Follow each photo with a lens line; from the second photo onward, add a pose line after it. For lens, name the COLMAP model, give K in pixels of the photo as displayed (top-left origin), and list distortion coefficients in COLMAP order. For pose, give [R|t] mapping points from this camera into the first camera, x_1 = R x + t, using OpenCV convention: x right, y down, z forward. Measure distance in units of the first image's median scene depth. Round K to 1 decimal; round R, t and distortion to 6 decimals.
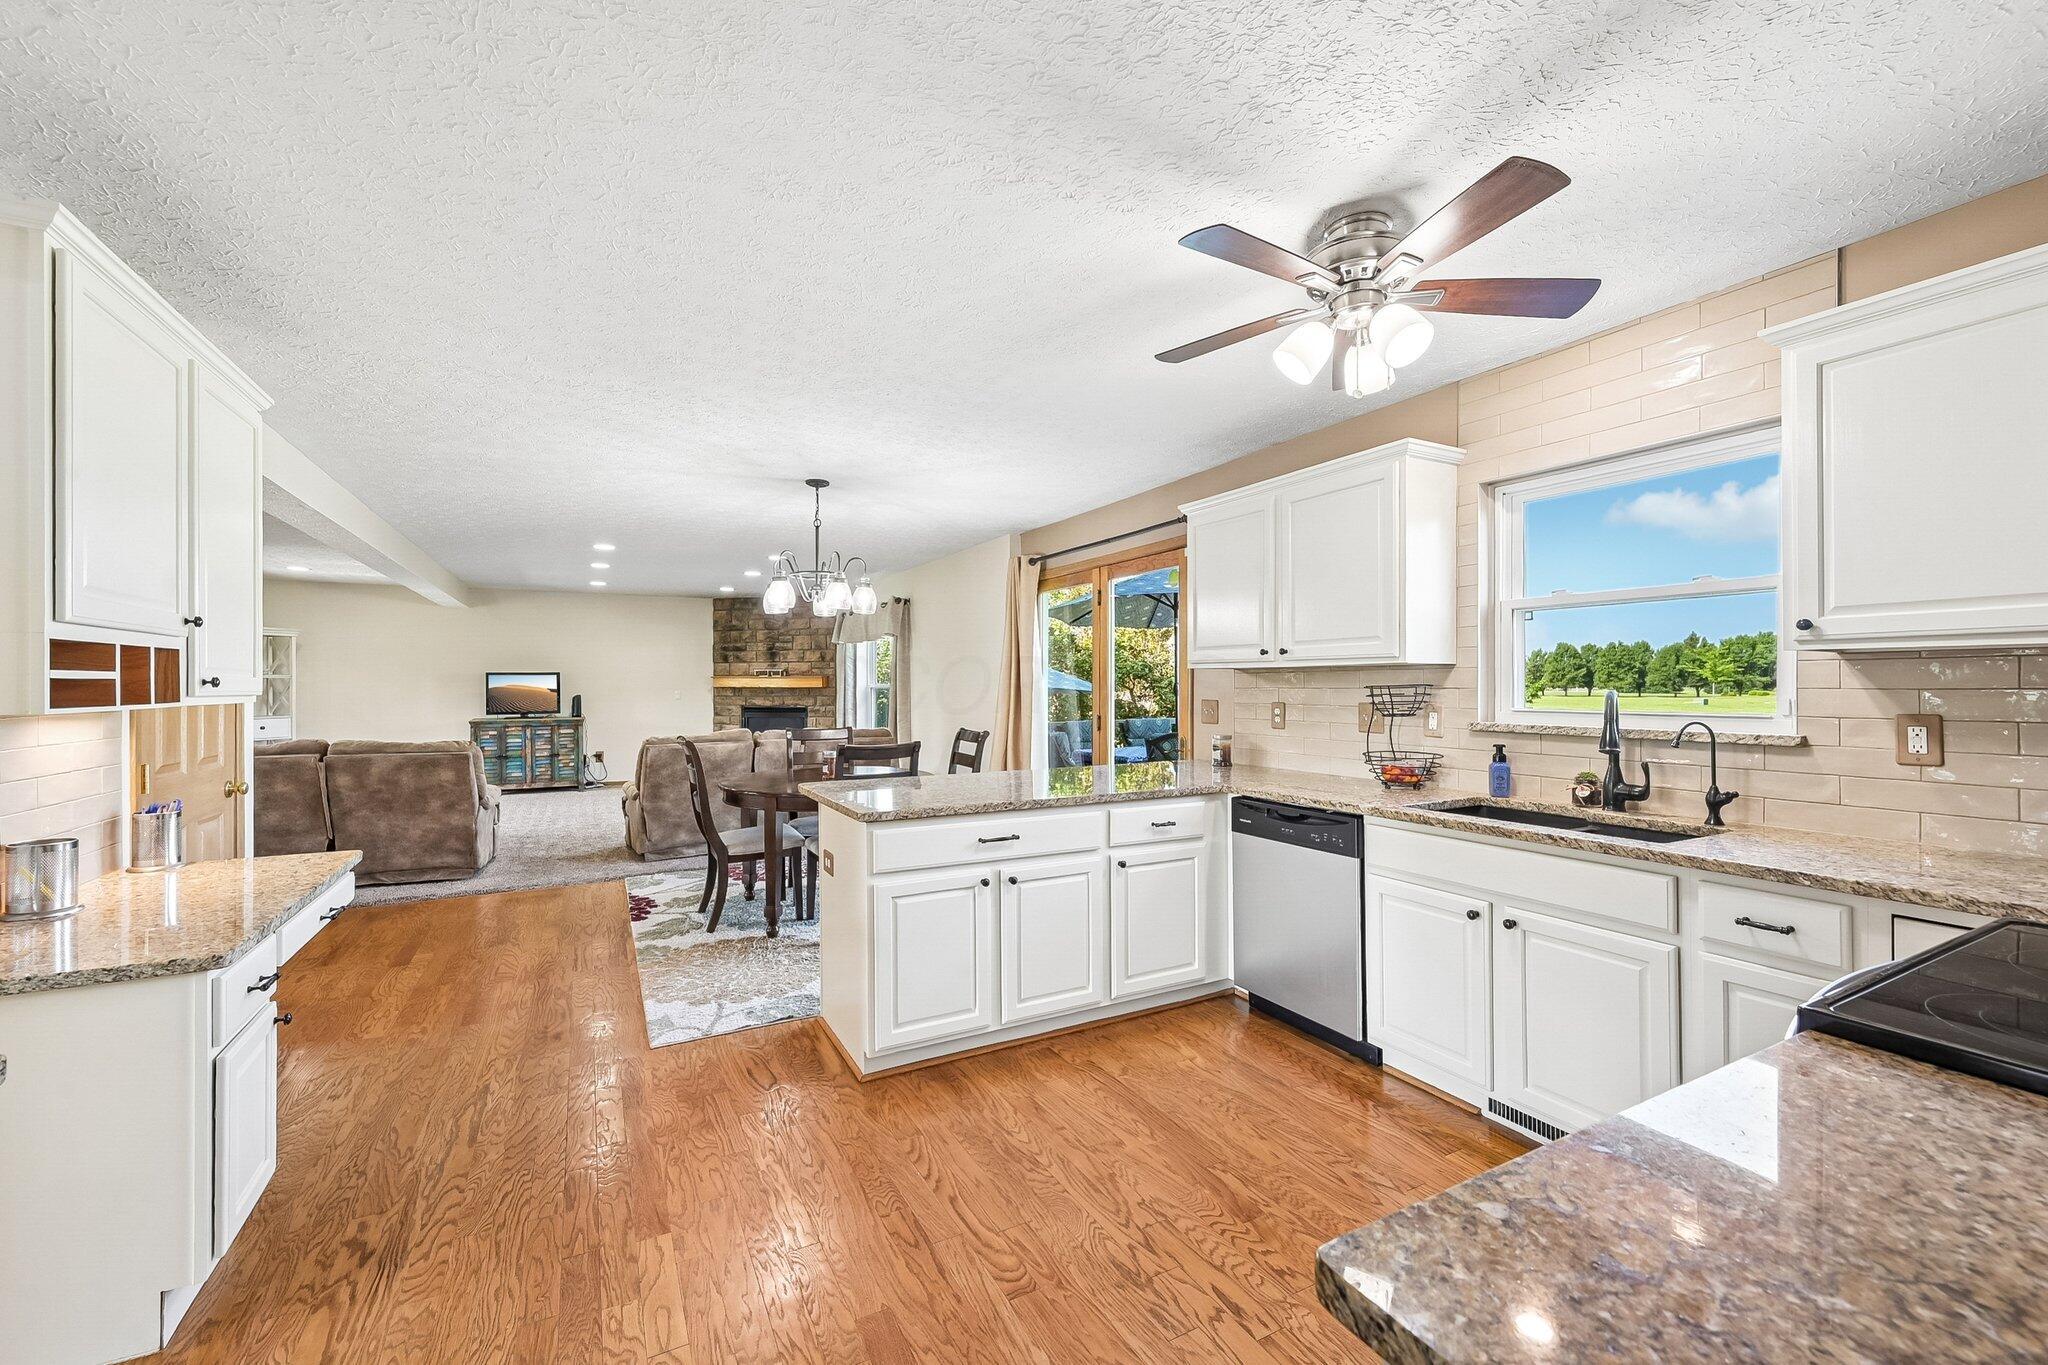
lens RADIAL K [[825.6, 0, 1010.2], [0, 825.6, 687.6], [0, 0, 1]] dist [0.002010, -0.000110]
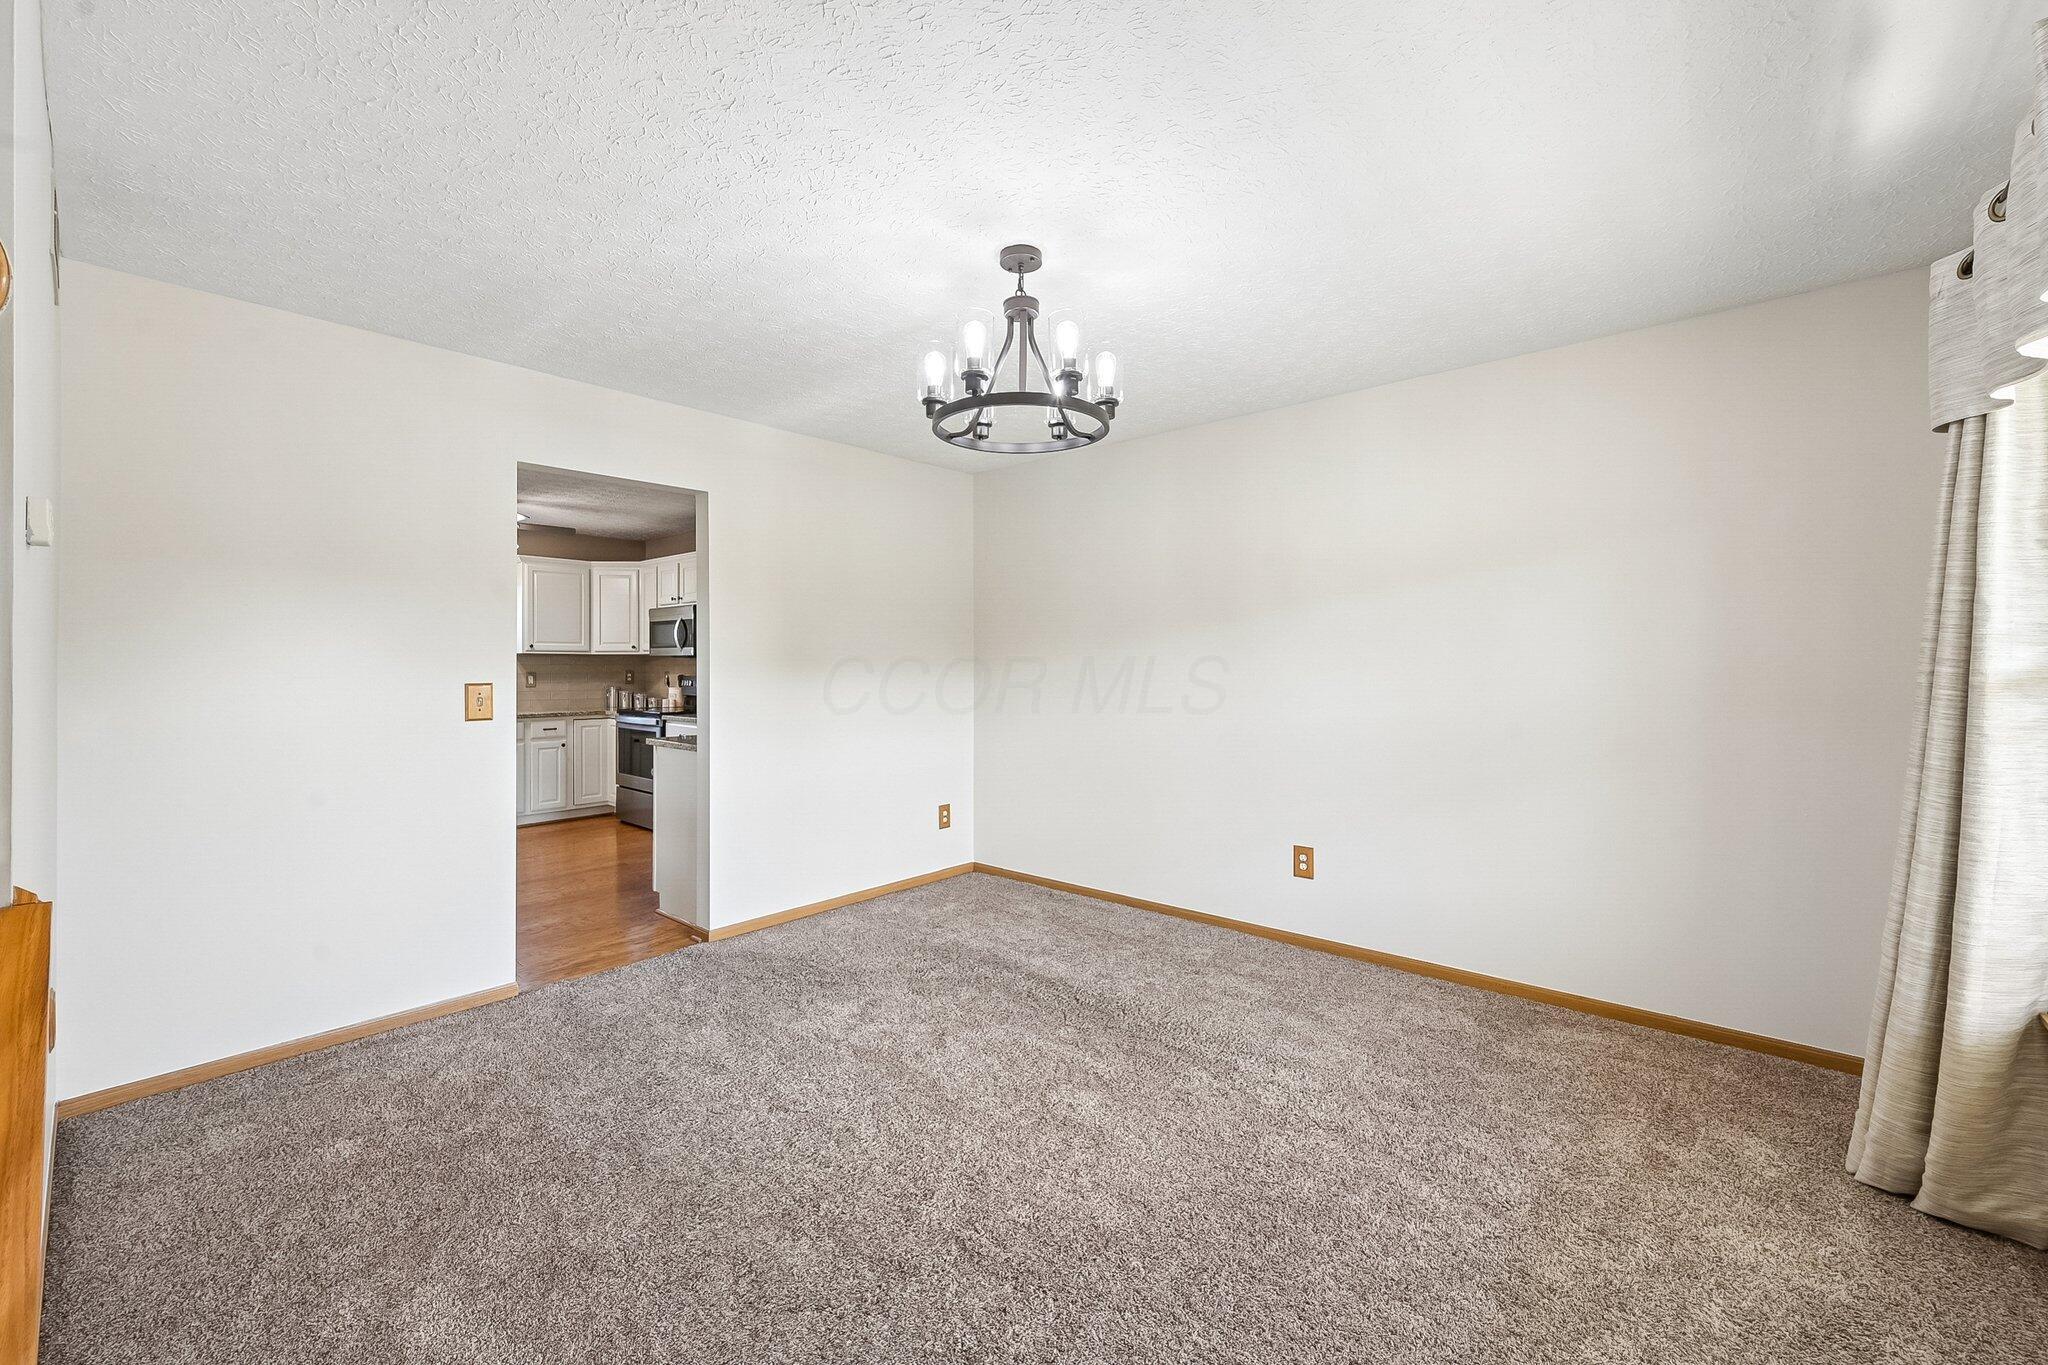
lens RADIAL K [[825.6, 0, 1035.0], [0, 825.6, 661.8], [0, 0, 1]] dist [0.002010, -0.000110]
pose [[-0.364584, 0.007071, 0.931144, -1.456786], [0.004700, 0.999972, -0.005754, 0.009235], [-0.931159, 0.002279, -0.364607, 0.145354]]
